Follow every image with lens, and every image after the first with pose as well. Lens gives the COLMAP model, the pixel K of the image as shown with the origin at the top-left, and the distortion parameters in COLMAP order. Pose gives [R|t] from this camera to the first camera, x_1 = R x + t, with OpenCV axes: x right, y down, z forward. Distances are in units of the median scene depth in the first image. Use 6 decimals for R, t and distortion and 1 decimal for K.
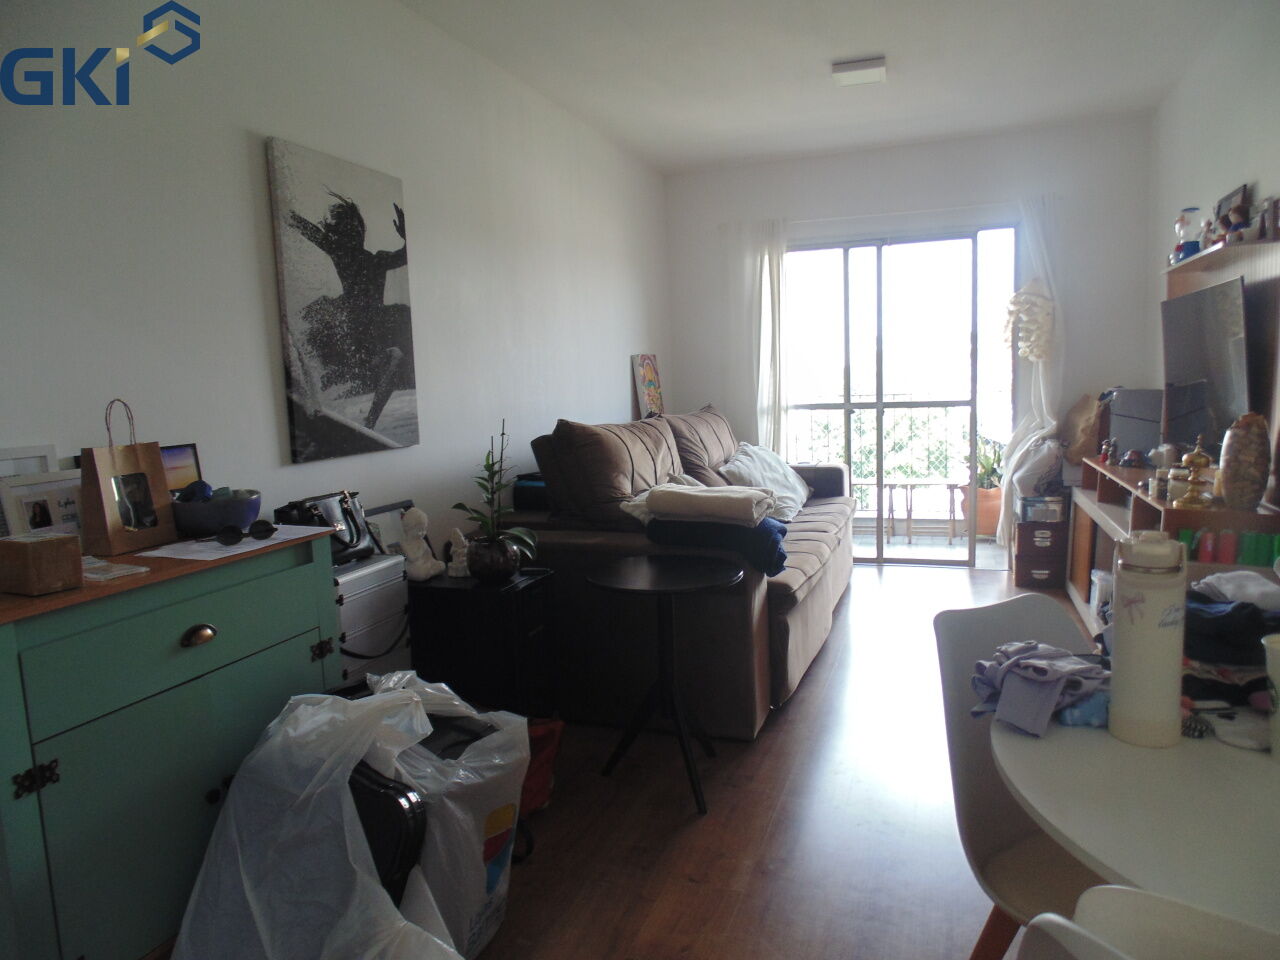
lens RADIAL K [[862.3, 0, 640.0], [0, 862.3, 480.0], [0, 0, 1]] dist [-0.001106, -0.002366]
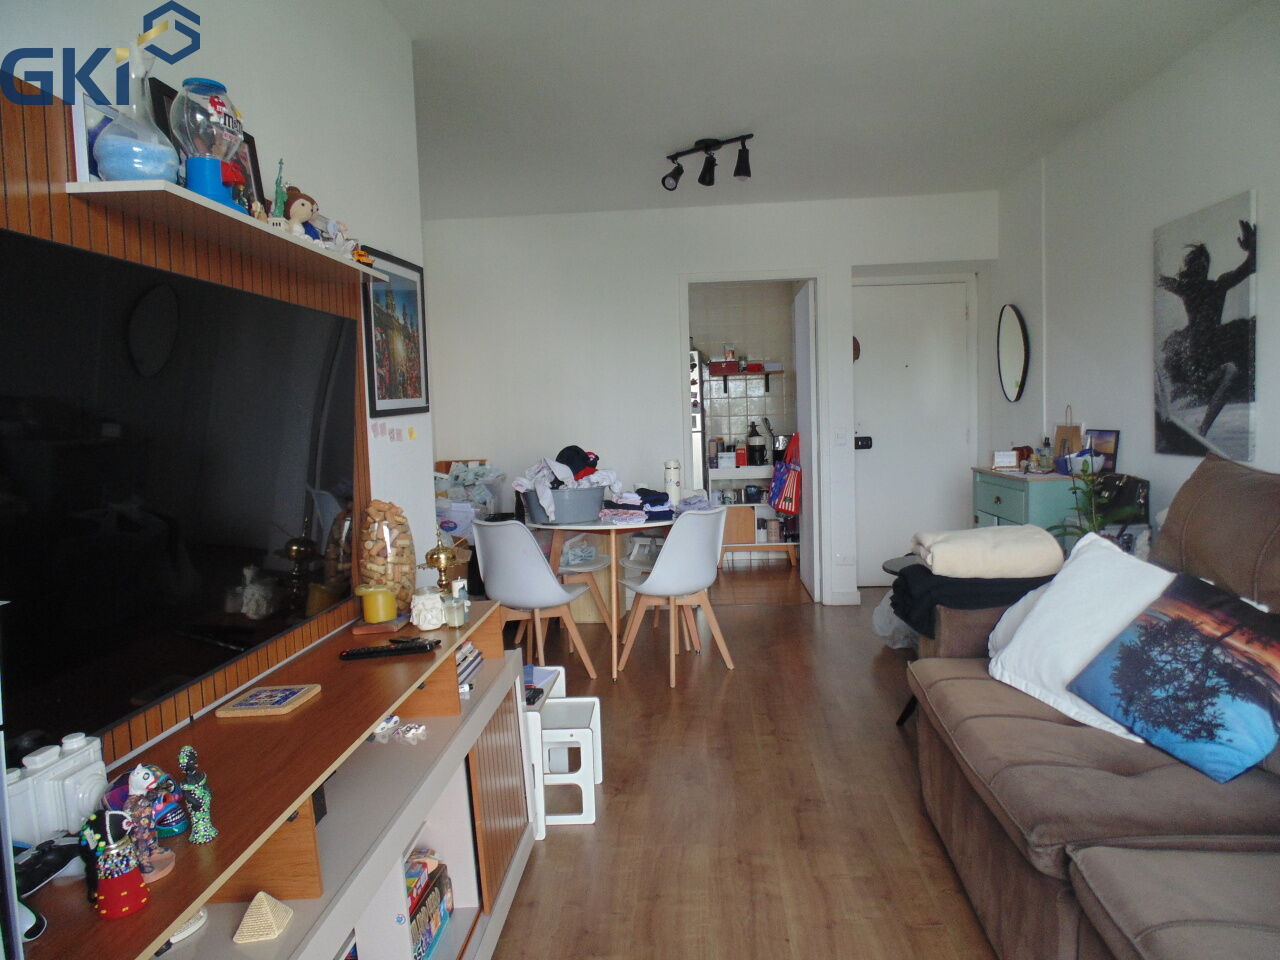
lens RADIAL K [[862.3, 0, 640.0], [0, 862.3, 480.0], [0, 0, 1]] dist [-0.001106, -0.002366]
pose [[-0.960207, 0.089627, -0.264516, 0.714650], [0.036875, 0.979502, 0.198029, -0.257514], [0.276843, 0.180395, -0.943830, 1.884151]]
